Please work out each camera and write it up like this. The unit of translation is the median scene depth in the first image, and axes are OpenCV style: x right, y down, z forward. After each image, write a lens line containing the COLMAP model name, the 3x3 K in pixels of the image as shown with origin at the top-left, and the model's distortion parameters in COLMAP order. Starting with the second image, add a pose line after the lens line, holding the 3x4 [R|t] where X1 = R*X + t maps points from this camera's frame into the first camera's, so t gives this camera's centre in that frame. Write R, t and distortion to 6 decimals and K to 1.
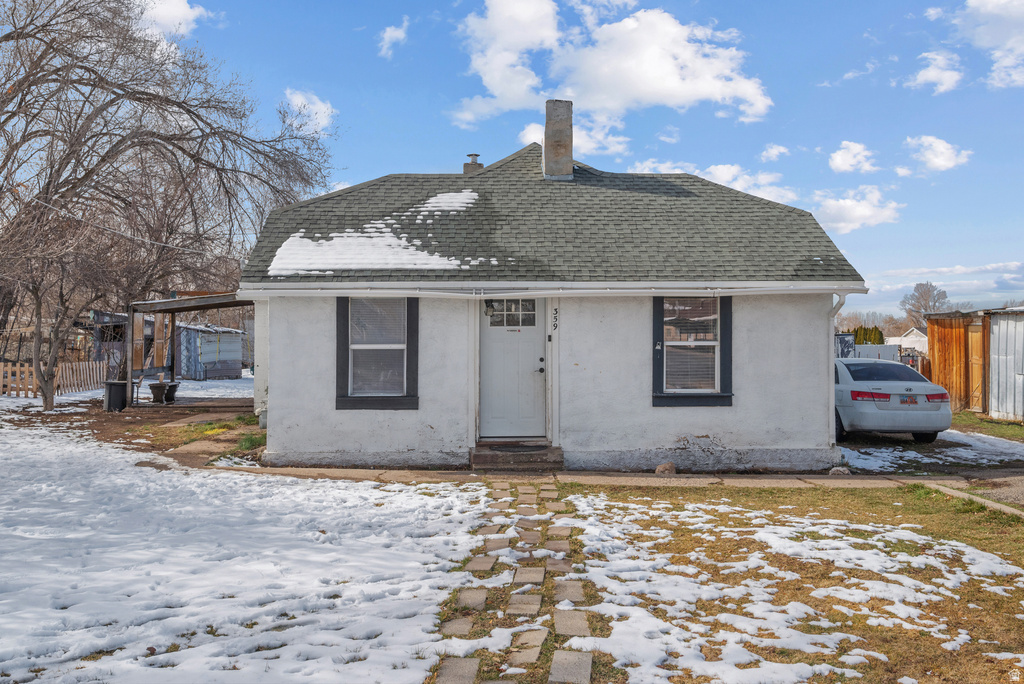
lens RADIAL K [[848.8, 0, 524.0], [0, 848.8, 319.0], [0, 0, 1]] dist [-0.005942, 0.001985]
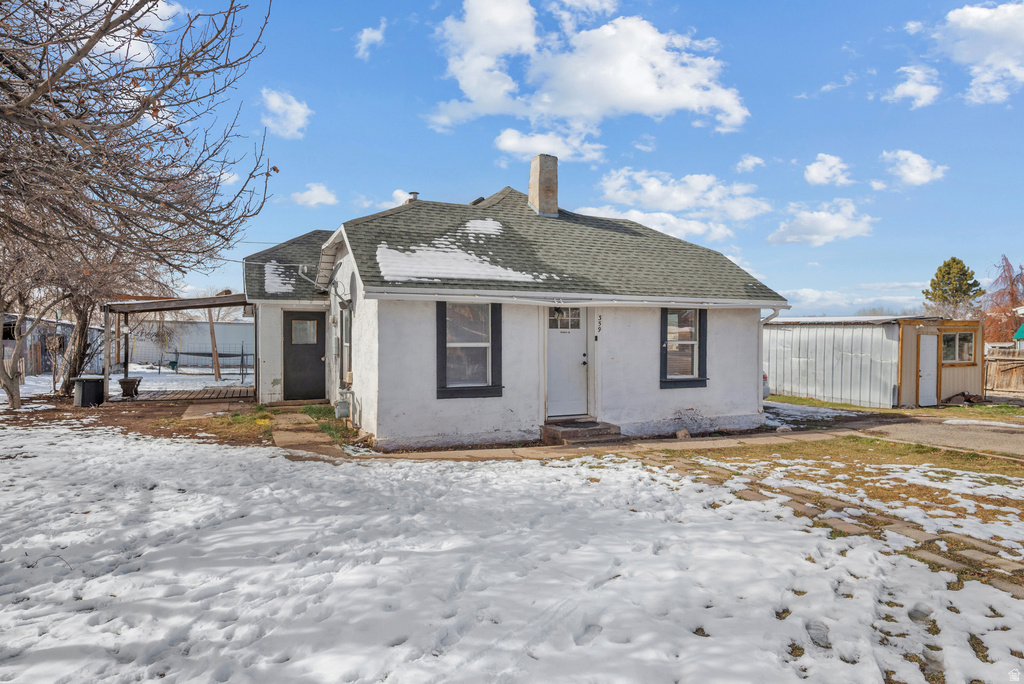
lens RADIAL K [[587.1, 0, 509.8], [0, 587.1, 341.3], [0, 0, 1]] dist [-0.000009, -0.001120]
pose [[0.928358, 0.002904, 0.371675, -0.422866], [-0.013176, 0.999598, 0.025100, 0.006508], [-0.371453, -0.028199, 0.928024, 0.219247]]
